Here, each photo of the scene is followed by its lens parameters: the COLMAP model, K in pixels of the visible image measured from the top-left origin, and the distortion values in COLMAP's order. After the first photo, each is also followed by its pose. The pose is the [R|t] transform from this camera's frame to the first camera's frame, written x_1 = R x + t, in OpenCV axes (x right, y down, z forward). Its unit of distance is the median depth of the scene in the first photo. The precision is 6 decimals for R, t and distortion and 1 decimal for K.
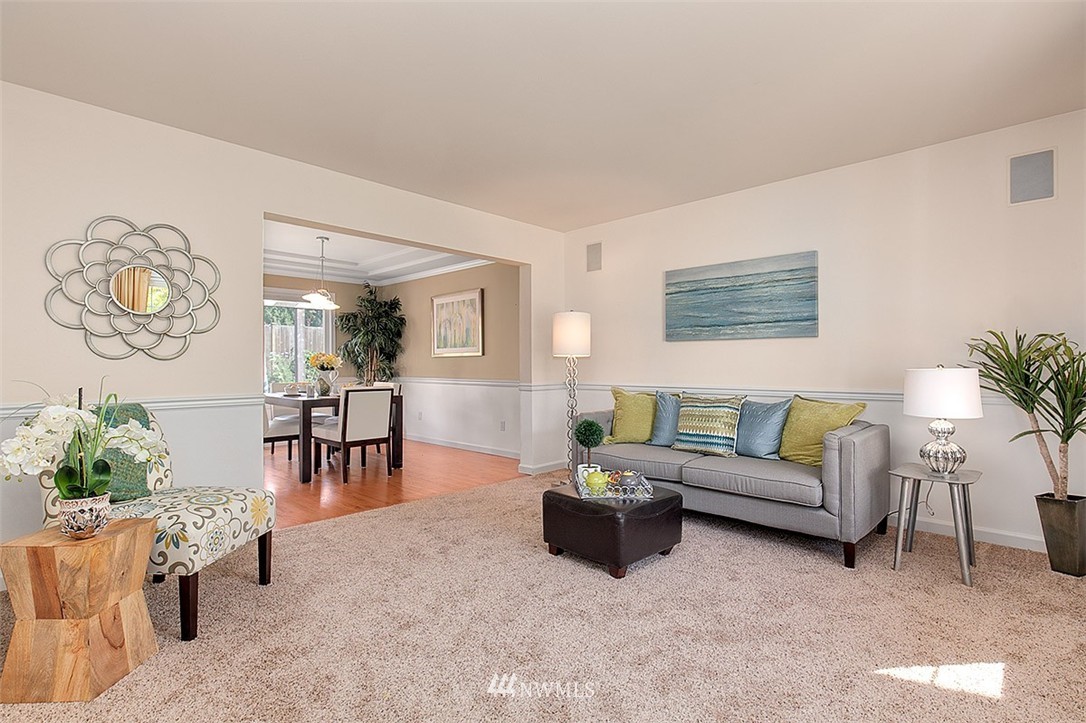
lens RADIAL K [[525.7, 0, 537.7], [0, 525.7, 360.4], [0, 0, 1]] dist [0.001938, -0.008288]
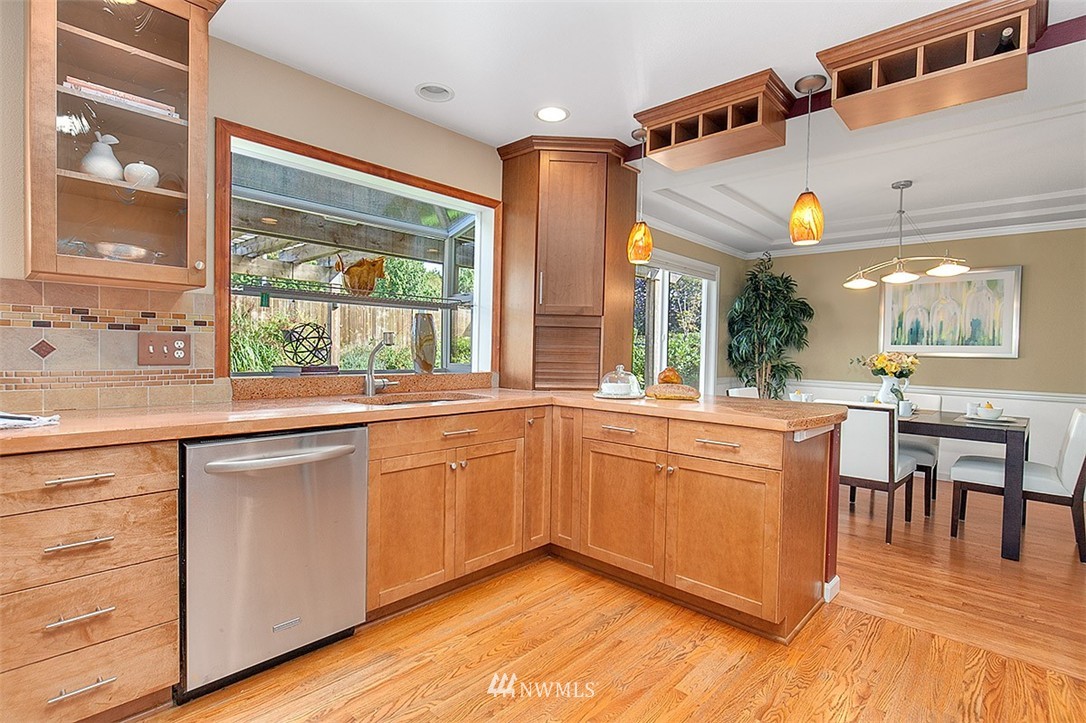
lens RADIAL K [[525.7, 0, 537.7], [0, 525.7, 360.4], [0, 0, 1]] dist [0.001938, -0.008288]
pose [[0.999634, 0.018038, 0.020151, -0.753003], [-0.018784, 0.999122, 0.037443, -0.020331], [-0.019458, -0.037808, 0.999096, 0.278955]]
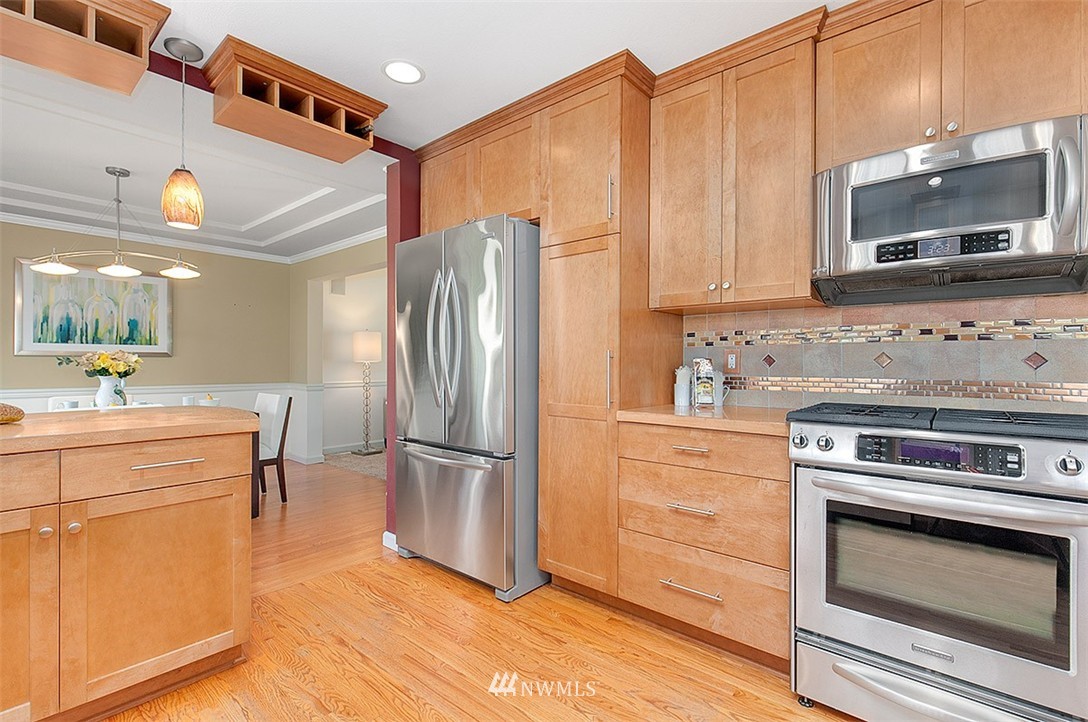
lens RADIAL K [[496.9, 0, 556.0], [0, 496.9, 361.6], [0, 0, 1]] dist [0.000995, 0.000019]
pose [[-0.072493, 0.000426, 0.997369, -0.889826], [-0.018883, 0.999820, -0.001800, -0.011191], [-0.997190, -0.018963, -0.072472, 0.438788]]
